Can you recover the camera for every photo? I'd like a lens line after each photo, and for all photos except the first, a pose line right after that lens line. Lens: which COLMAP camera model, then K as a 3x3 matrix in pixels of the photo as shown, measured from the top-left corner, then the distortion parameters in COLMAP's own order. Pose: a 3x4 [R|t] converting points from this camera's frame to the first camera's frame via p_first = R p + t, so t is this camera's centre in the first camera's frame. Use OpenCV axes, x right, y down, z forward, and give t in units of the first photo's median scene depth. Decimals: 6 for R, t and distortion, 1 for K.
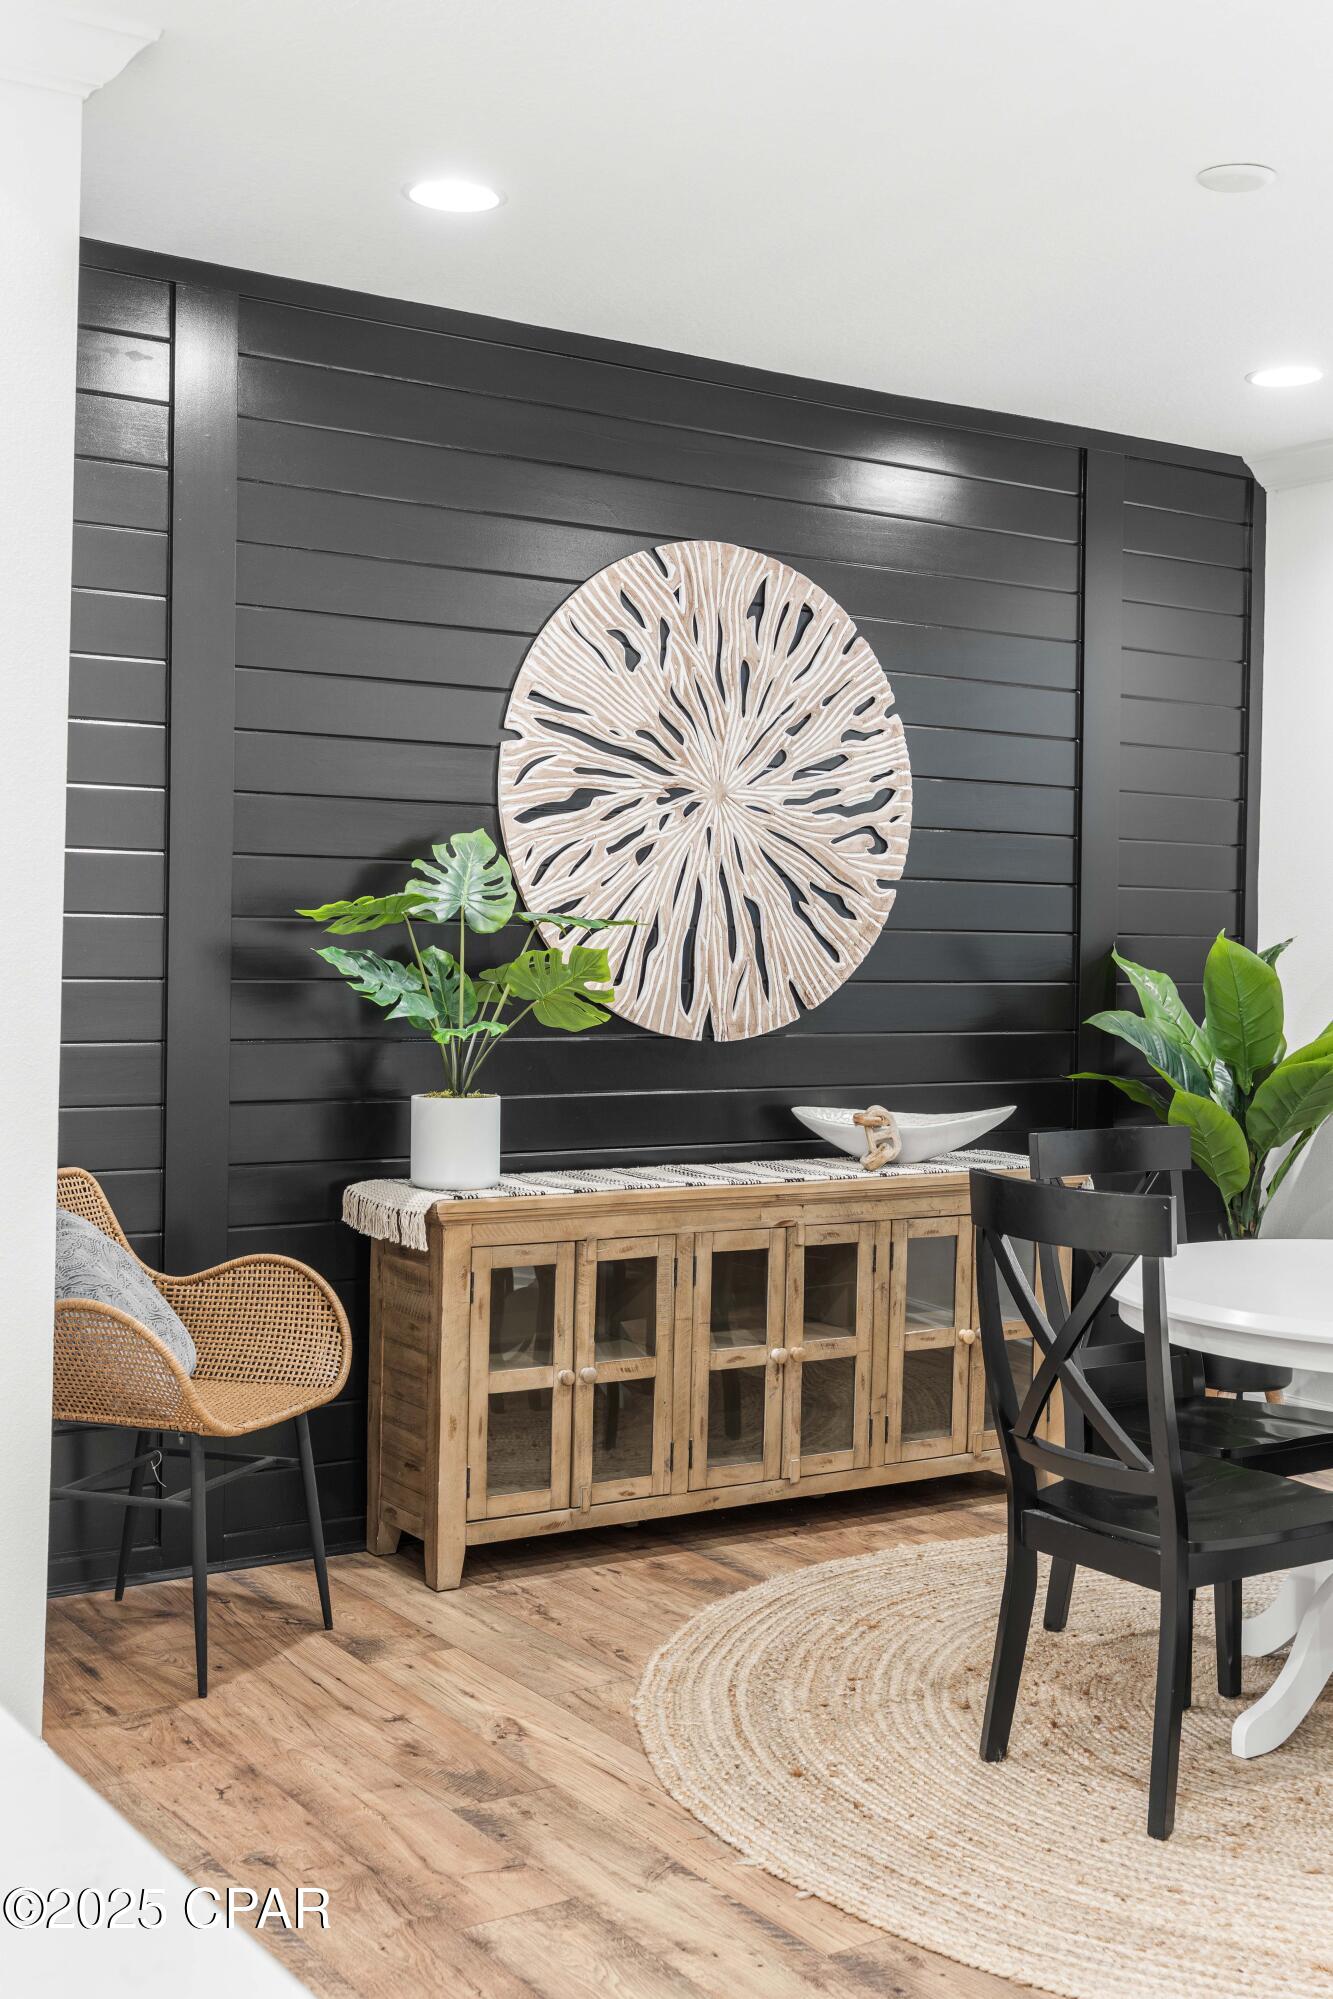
lens RADIAL K [[2206.6, 0, 666.2], [0, 2206.6, 967.5], [0, 0, 1]] dist [-0.005157, 0.006350]
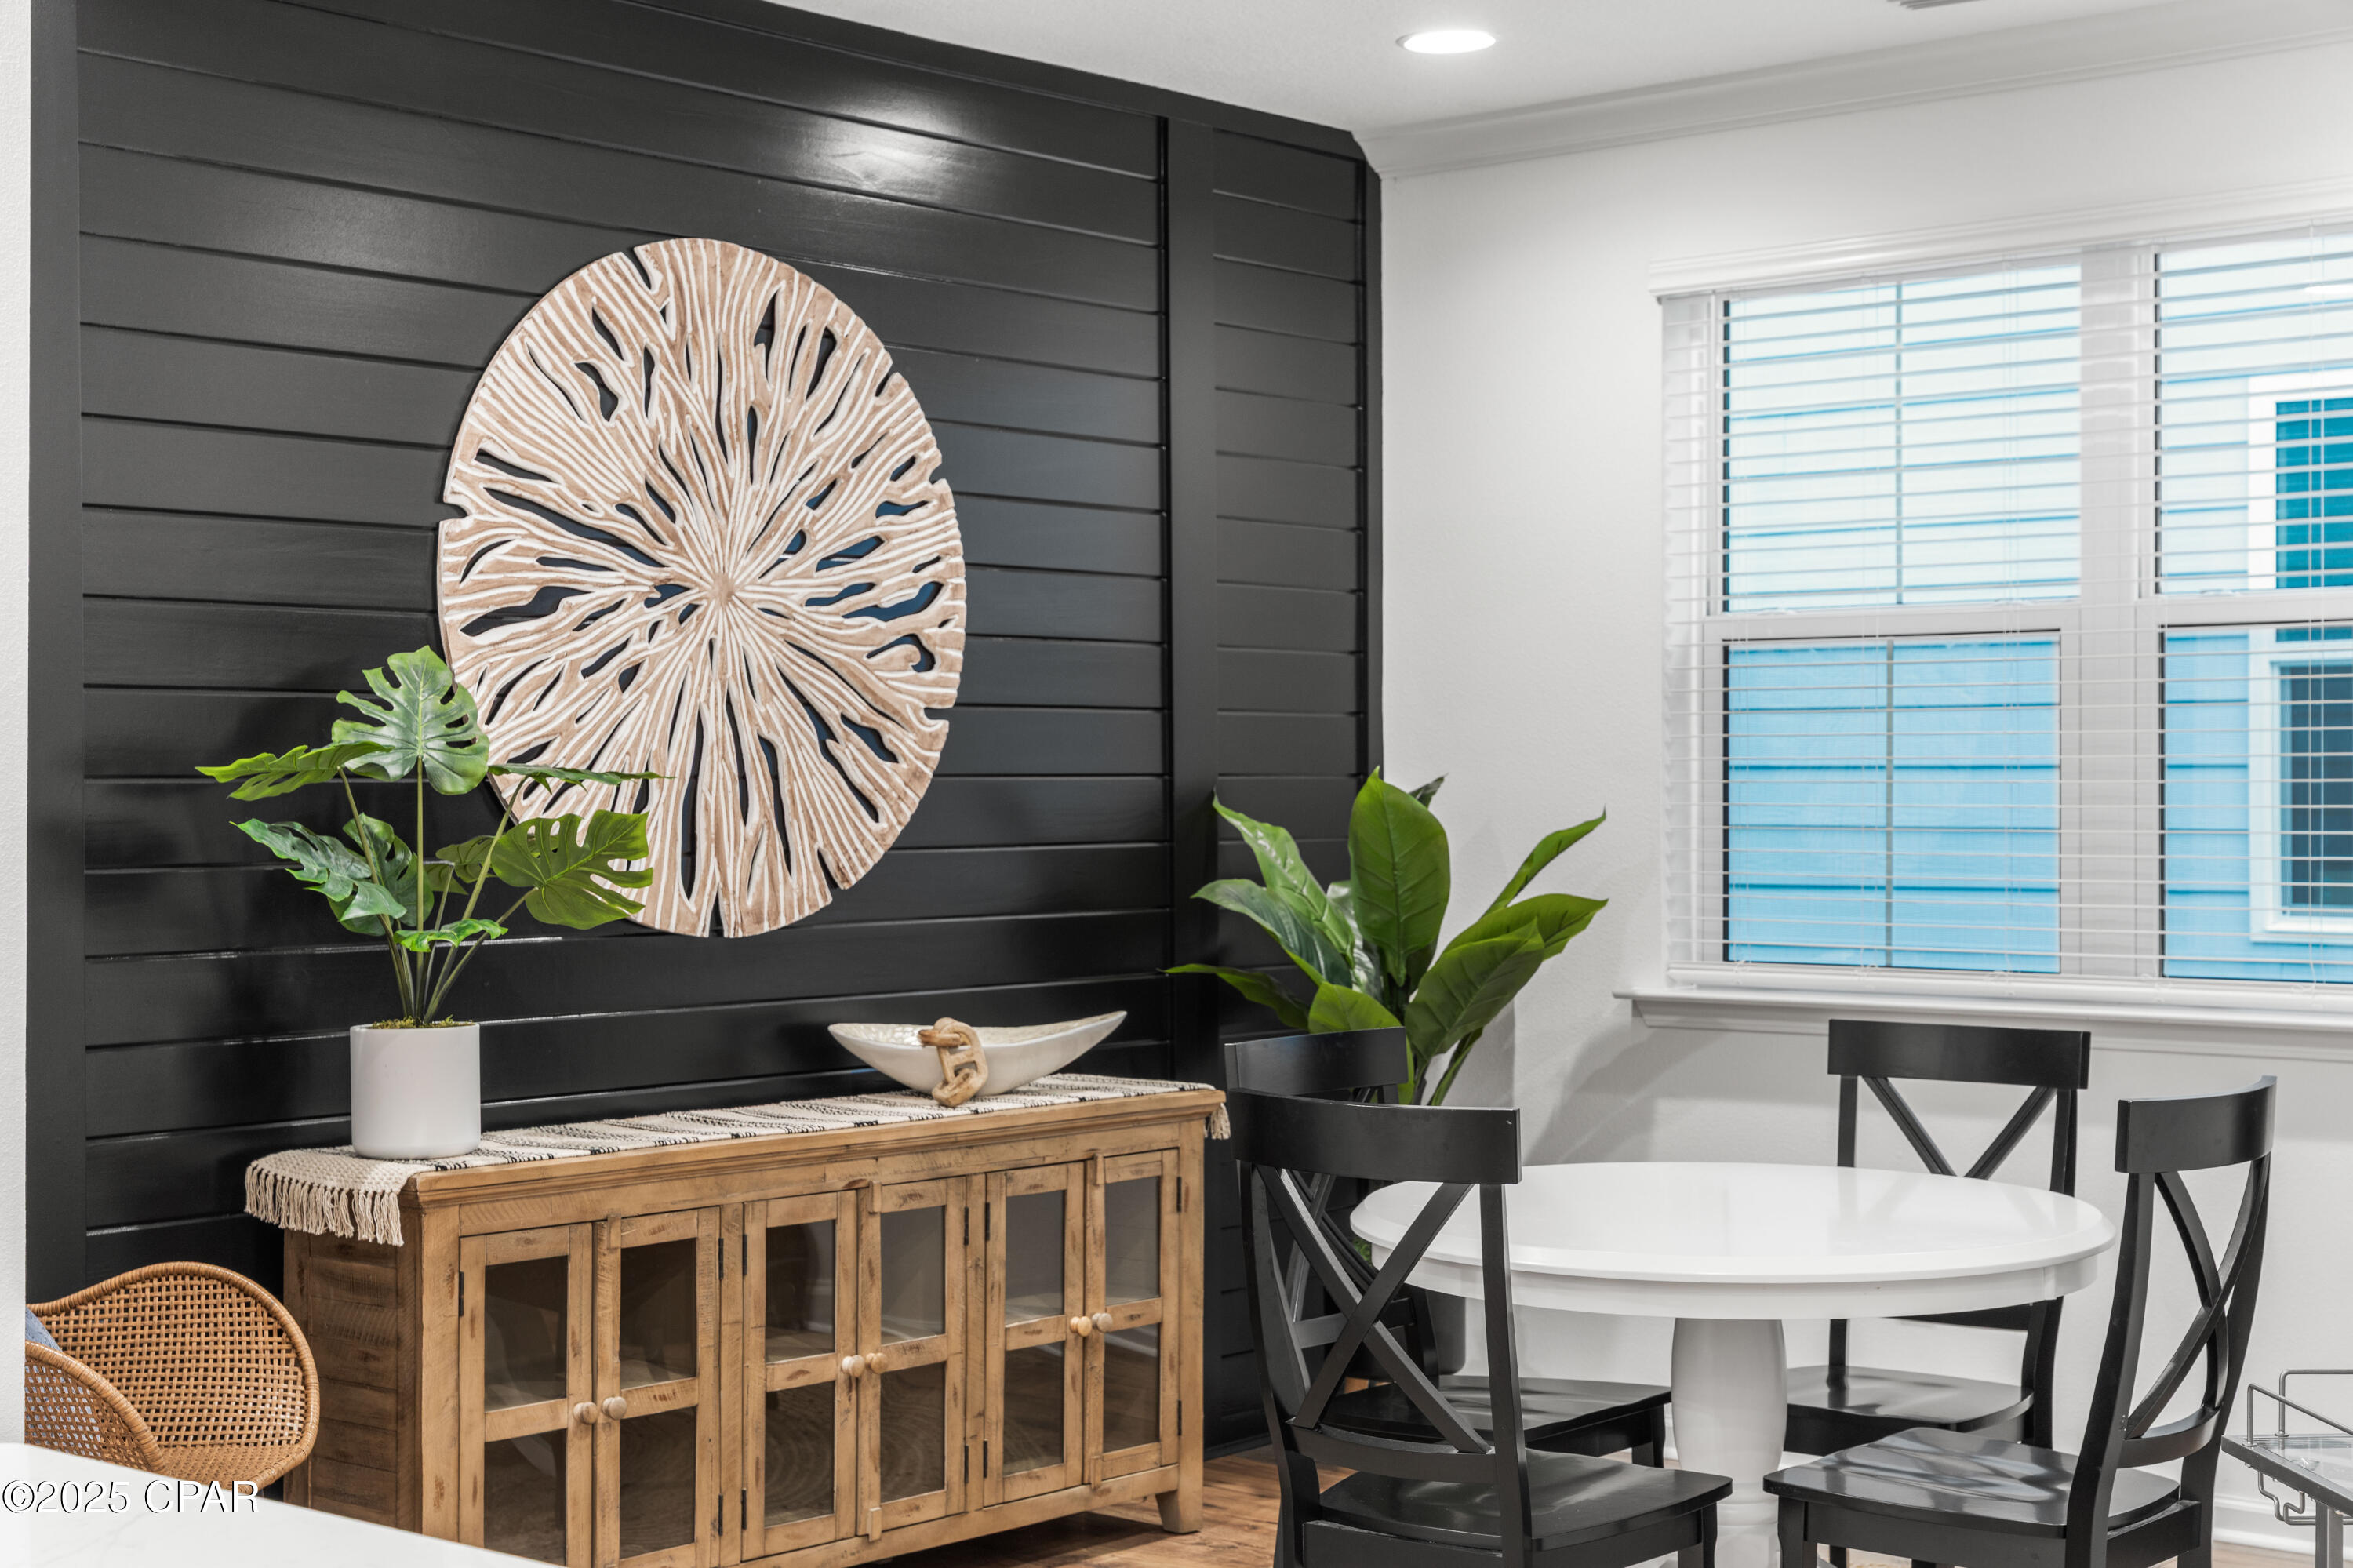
lens RADIAL K [[3422.6, 0, 1176.5], [0, 3422.6, 784.0], [0, 0, 1]] dist [0.003215, 0.063343]
pose [[0.958648, -0.019477, 0.283926, -0.157815], [0.022099, 0.999738, -0.006033, -0.006550], [-0.283734, 0.012058, 0.958827, -0.111172]]
